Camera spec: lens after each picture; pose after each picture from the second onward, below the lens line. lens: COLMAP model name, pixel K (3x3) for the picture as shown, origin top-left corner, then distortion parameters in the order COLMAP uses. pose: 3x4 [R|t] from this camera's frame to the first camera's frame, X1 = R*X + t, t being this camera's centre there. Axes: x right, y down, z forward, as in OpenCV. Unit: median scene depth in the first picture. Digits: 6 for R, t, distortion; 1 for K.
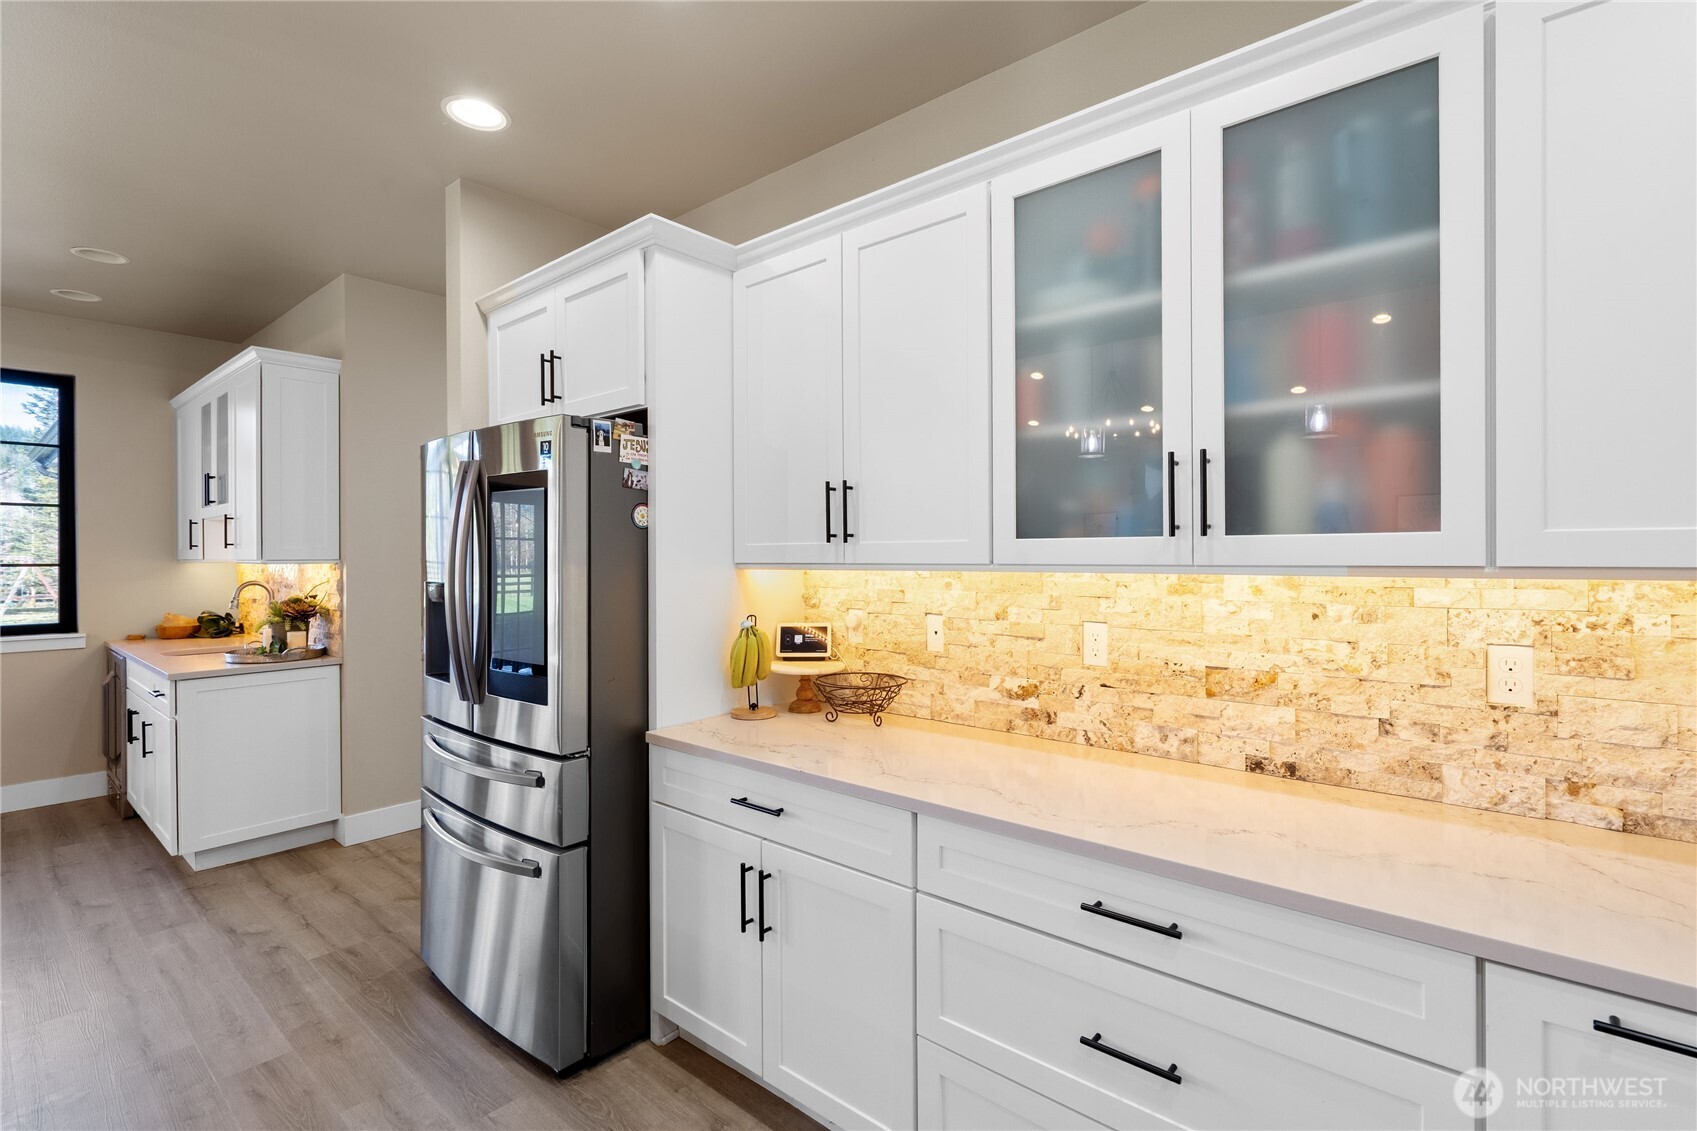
lens RADIAL K [[783.0, 0, 843.1], [0, 783.0, 538.4], [0, 0, 1]] dist [-0.003320, 0.000532]
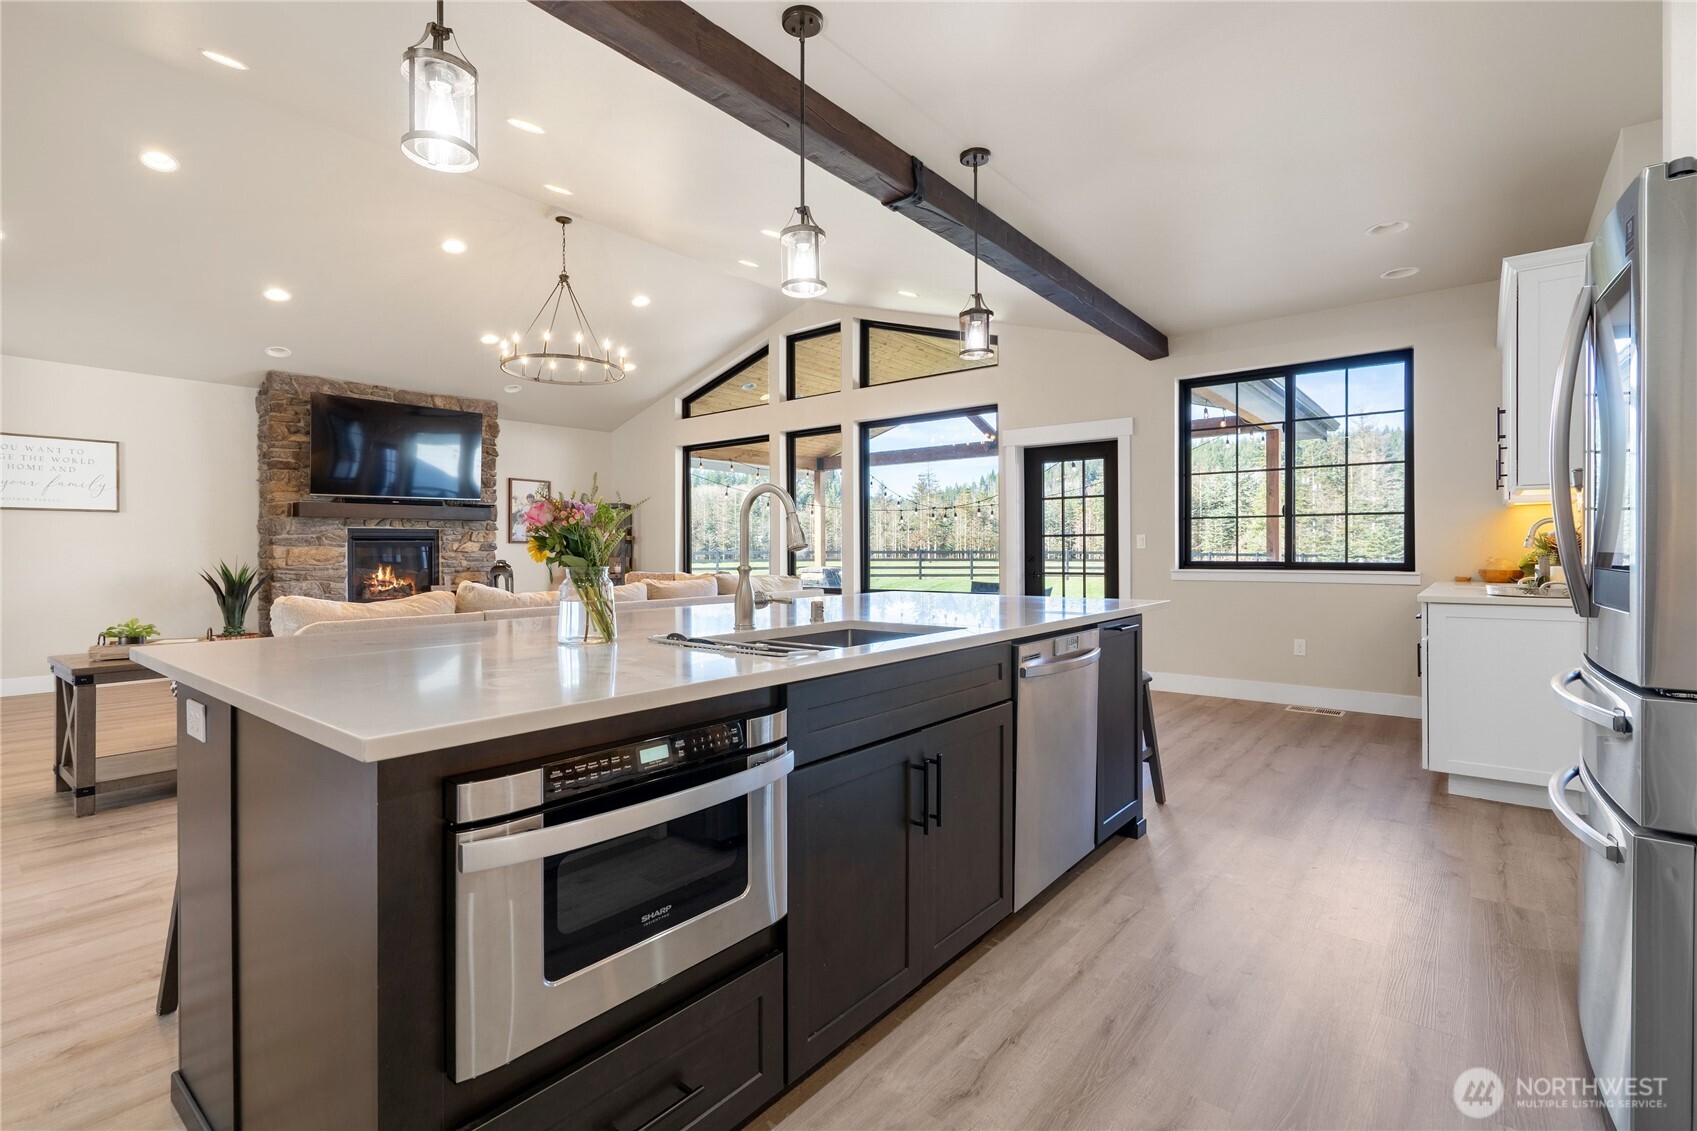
lens RADIAL K [[783.0, 0, 843.1], [0, 783.0, 538.4], [0, 0, 1]] dist [-0.003320, 0.000532]
pose [[0.022460, -0.008746, -0.999709, 0.179828], [0.017263, 0.999816, -0.008359, 0.093423], [0.999599, -0.017070, 0.022607, 0.203627]]
